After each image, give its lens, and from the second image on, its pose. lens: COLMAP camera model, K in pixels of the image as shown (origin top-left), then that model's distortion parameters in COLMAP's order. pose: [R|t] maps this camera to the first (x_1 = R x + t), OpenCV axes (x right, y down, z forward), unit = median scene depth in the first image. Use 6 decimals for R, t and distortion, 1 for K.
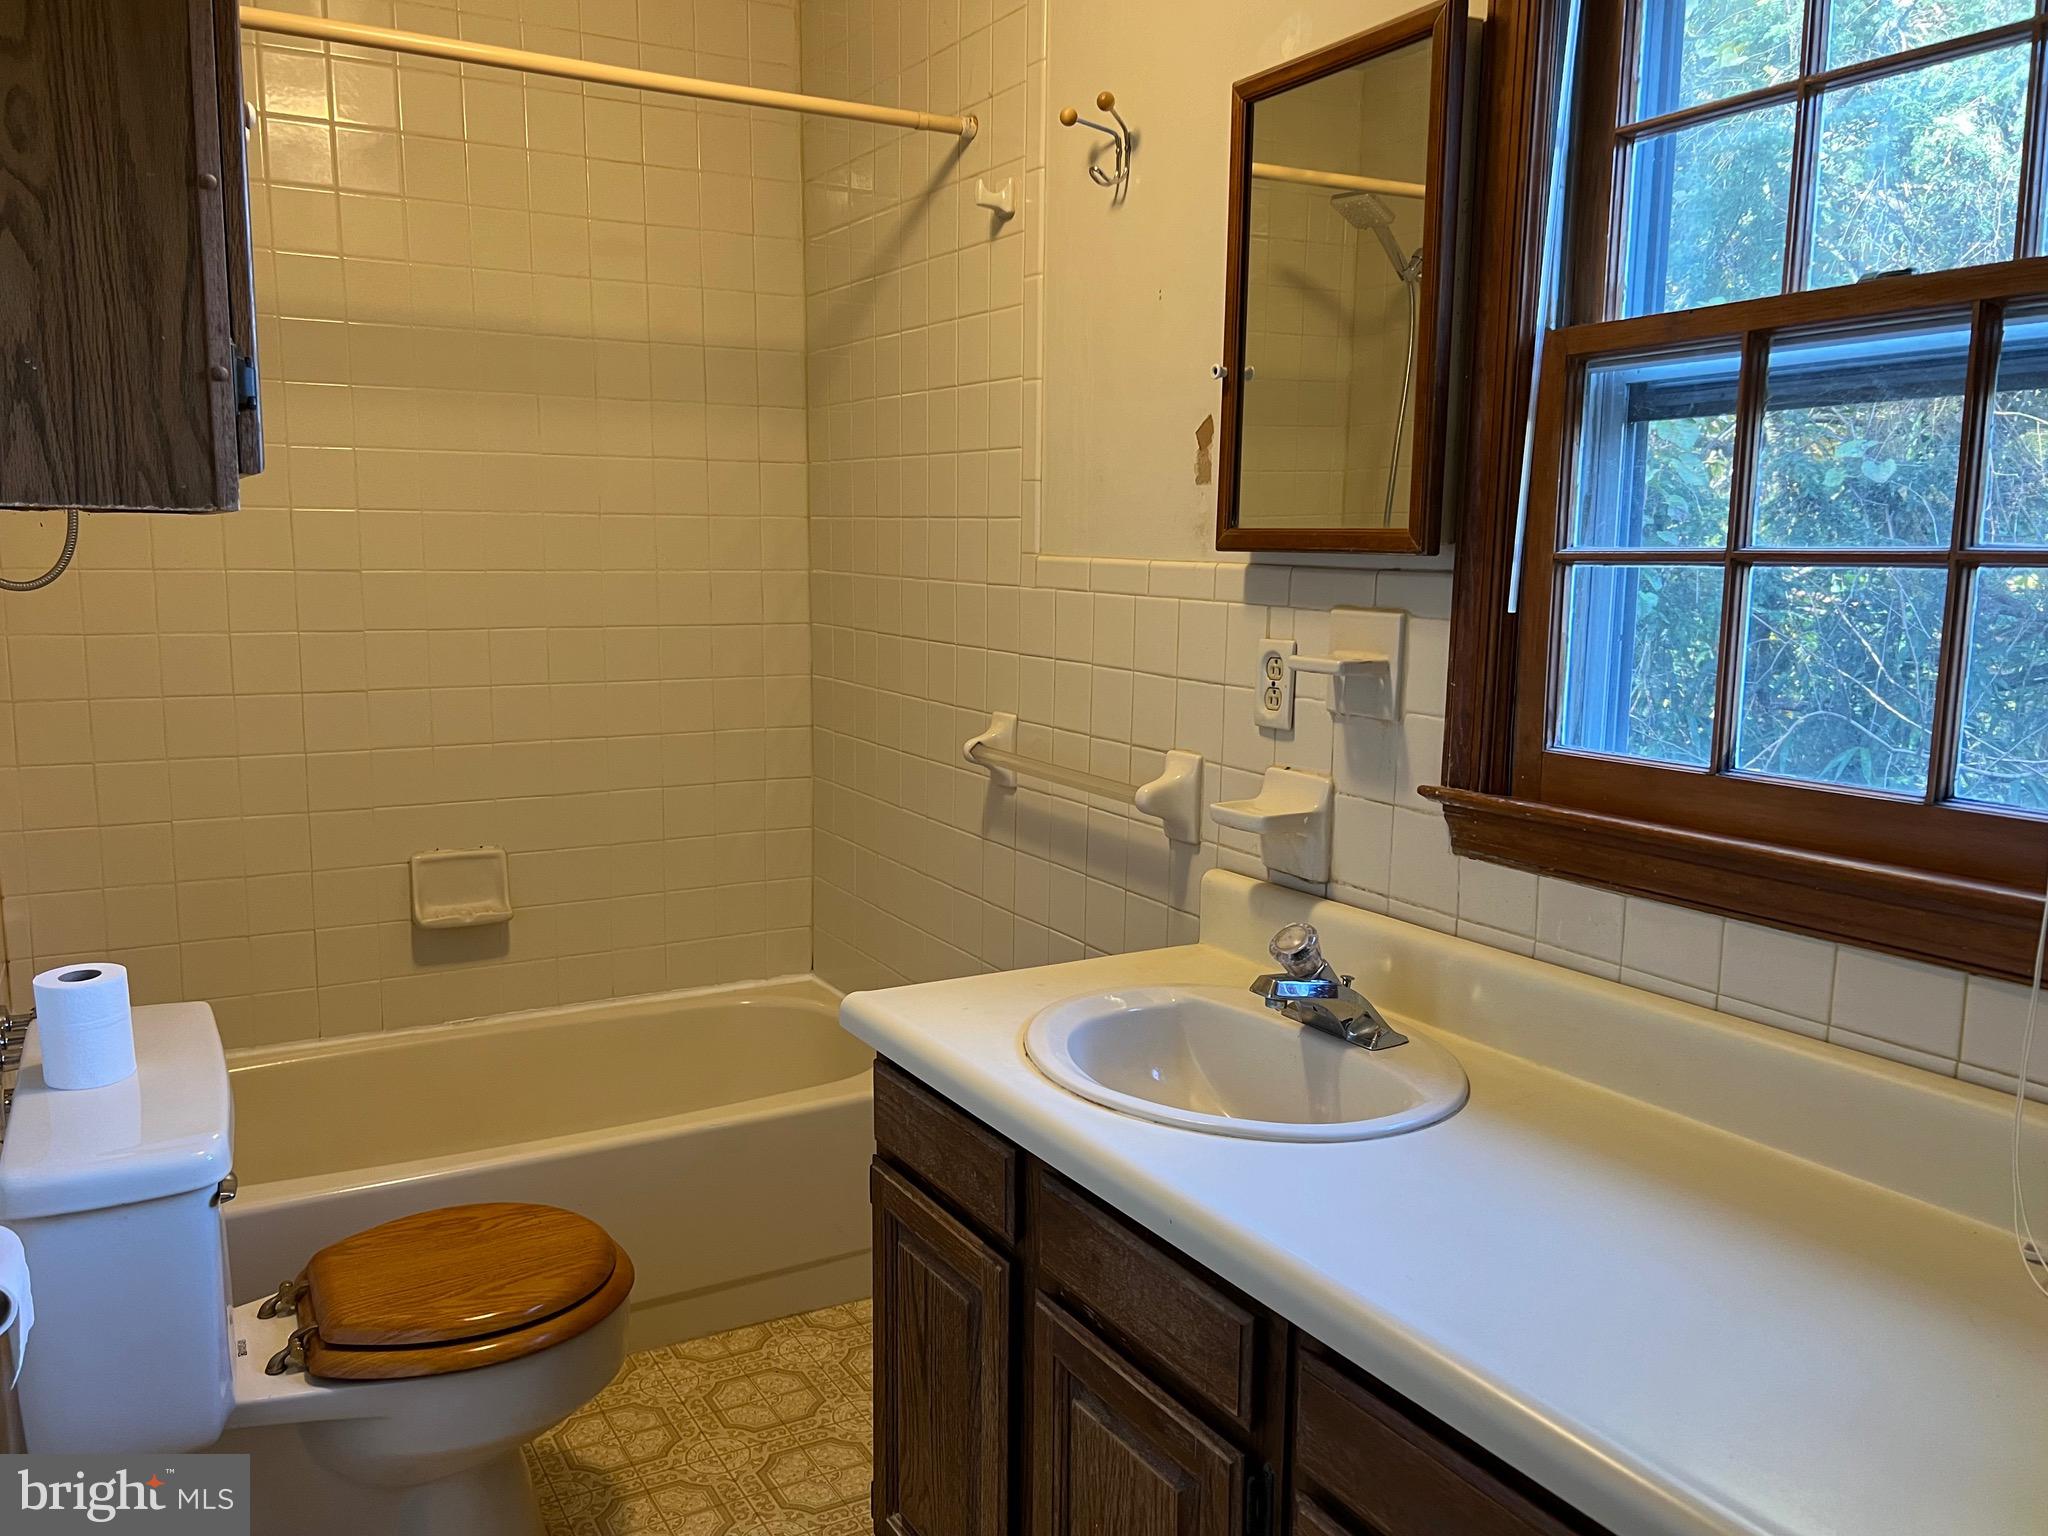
lens RADIAL K [[1543.3, 0, 1064.2], [0, 1543.3, 769.5], [0, 0, 1]] dist [0.053565, -0.054979]
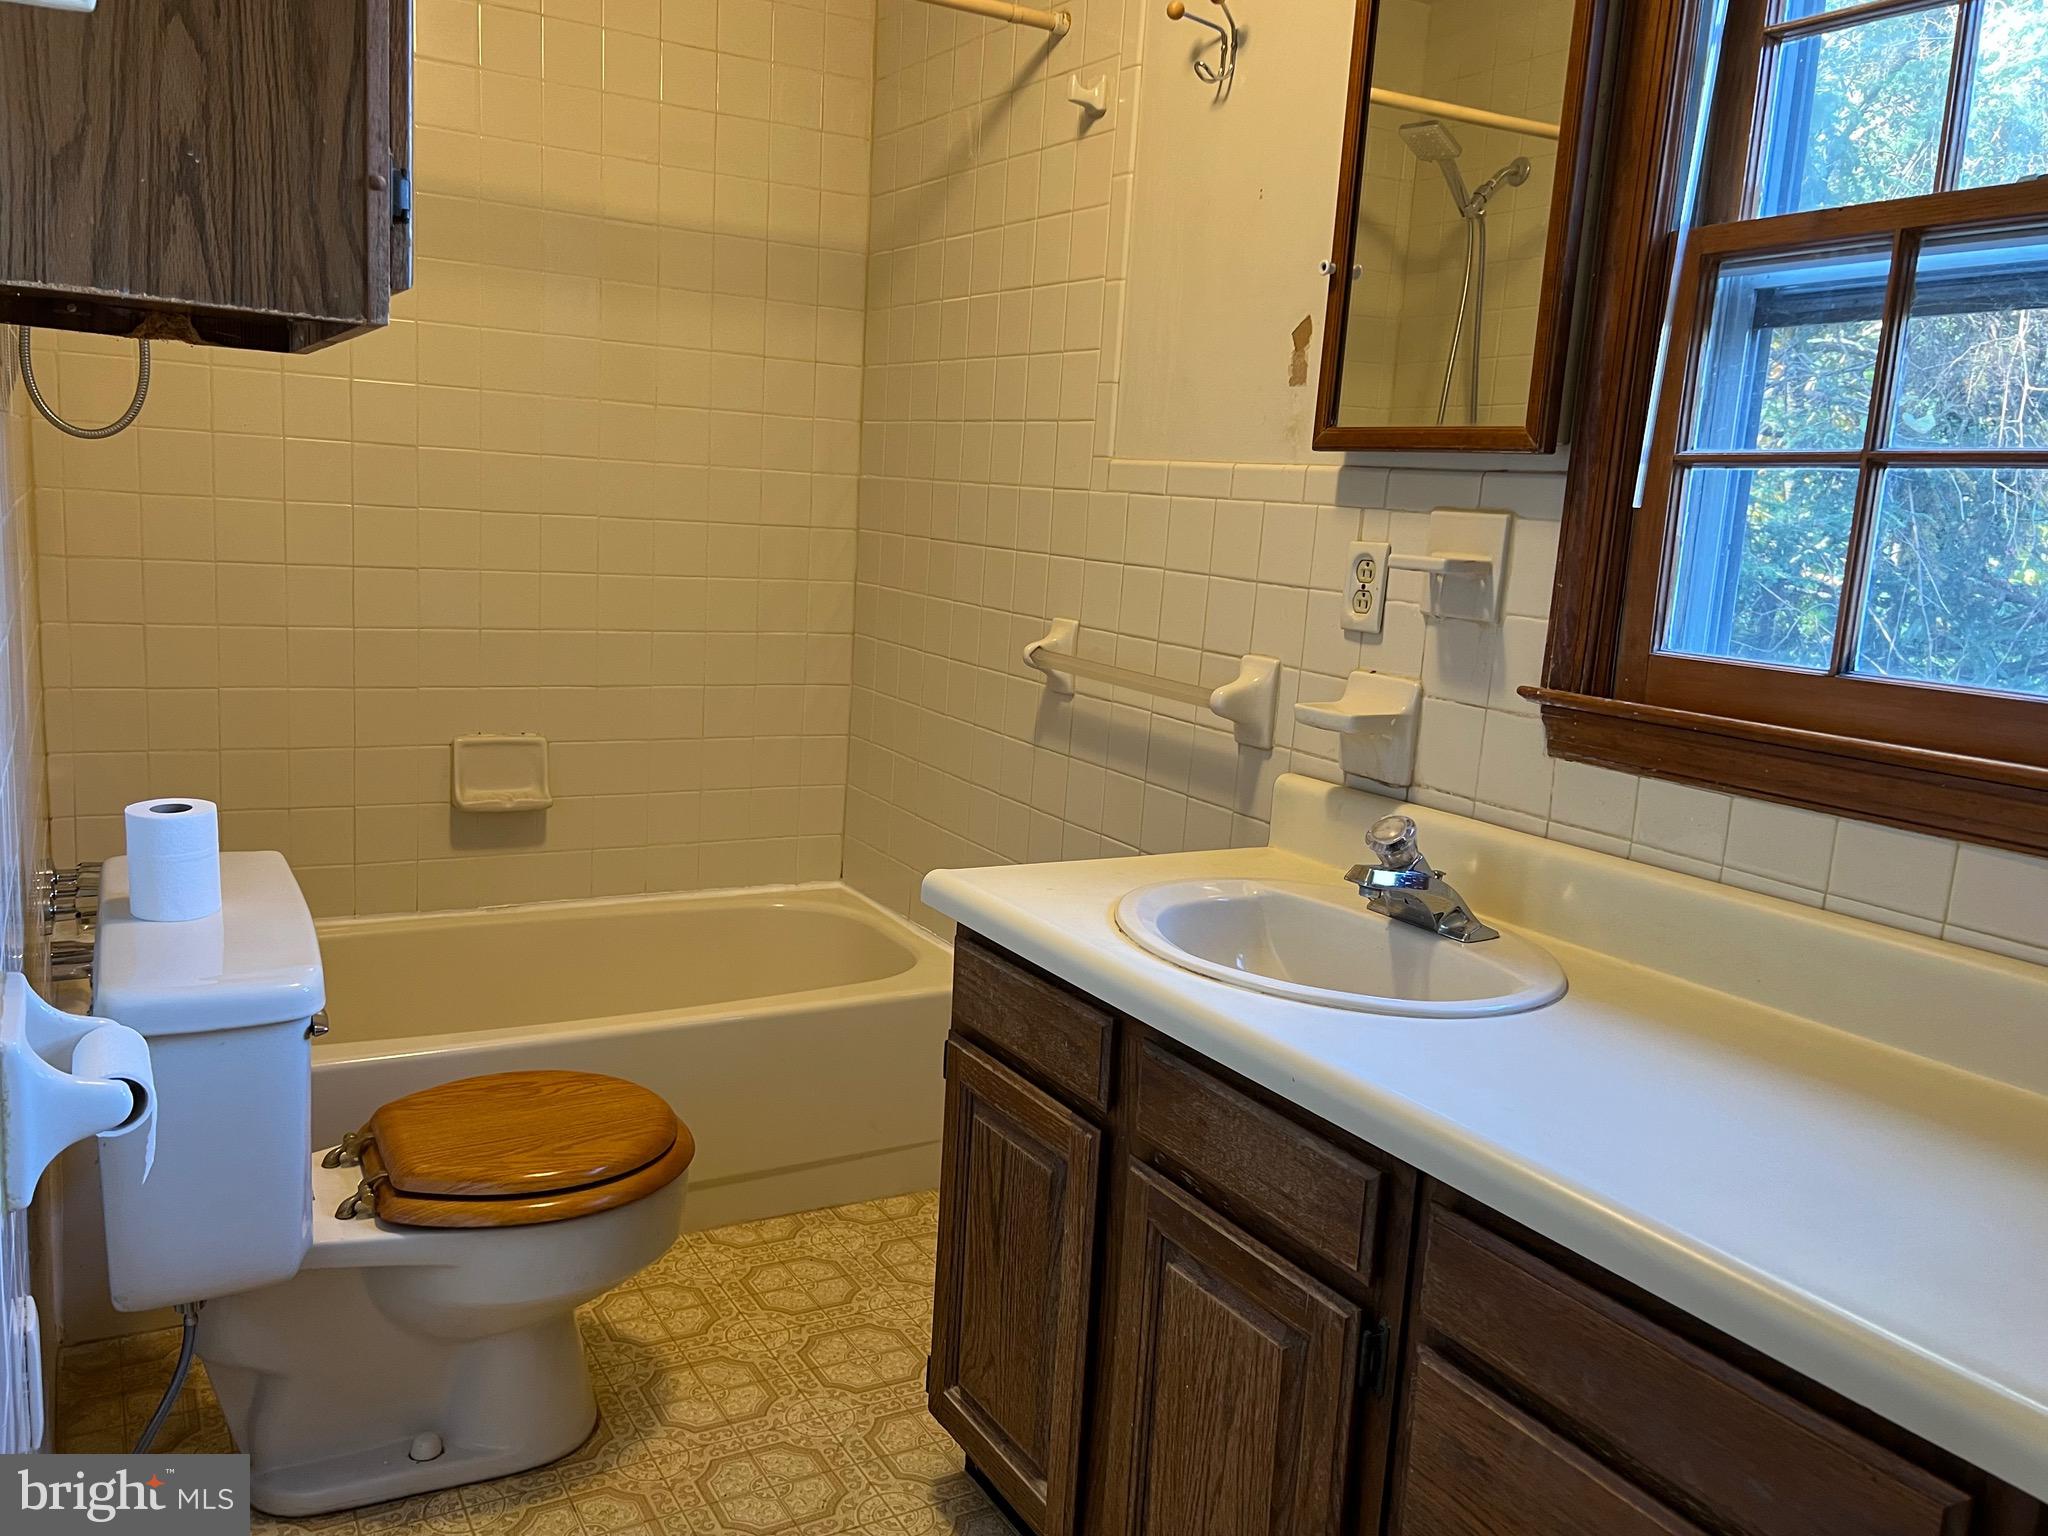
lens RADIAL K [[1542.6, 0, 1030.2], [0, 1542.6, 771.5], [0, 0, 1]] dist [0.056640, -0.059051]
pose [[0.998704, 0.048791, 0.014483, -0.096895], [-0.049021, 0.998670, 0.015971, 0.064422], [-0.013684, -0.016661, 0.999768, 0.000485]]
